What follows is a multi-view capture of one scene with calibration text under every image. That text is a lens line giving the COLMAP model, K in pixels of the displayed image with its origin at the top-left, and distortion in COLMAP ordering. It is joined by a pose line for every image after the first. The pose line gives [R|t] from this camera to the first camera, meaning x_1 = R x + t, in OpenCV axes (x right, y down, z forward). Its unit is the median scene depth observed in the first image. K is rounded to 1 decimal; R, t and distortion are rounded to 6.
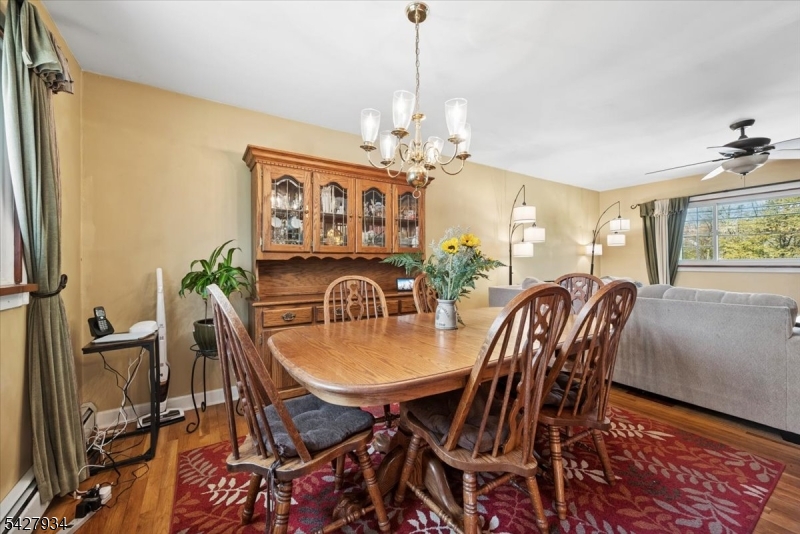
lens RADIAL K [[321.7, 0, 400.3], [0, 321.7, 260.9], [0, 0, 1]] dist [-0.004046, 0.000451]
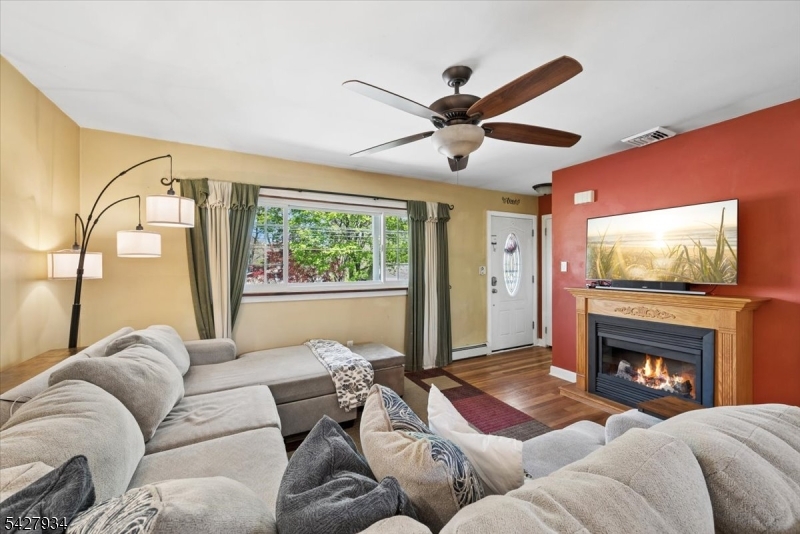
lens RADIAL K [[321.7, 0, 403.9], [0, 321.7, 268.3], [0, 0, 1]] dist [-0.004046, 0.000451]
pose [[0.079923, 0.001589, 0.996800, 0.258588], [-0.002177, 0.999997, -0.001419, -0.032826], [-0.996799, -0.002057, 0.079927, 0.599975]]
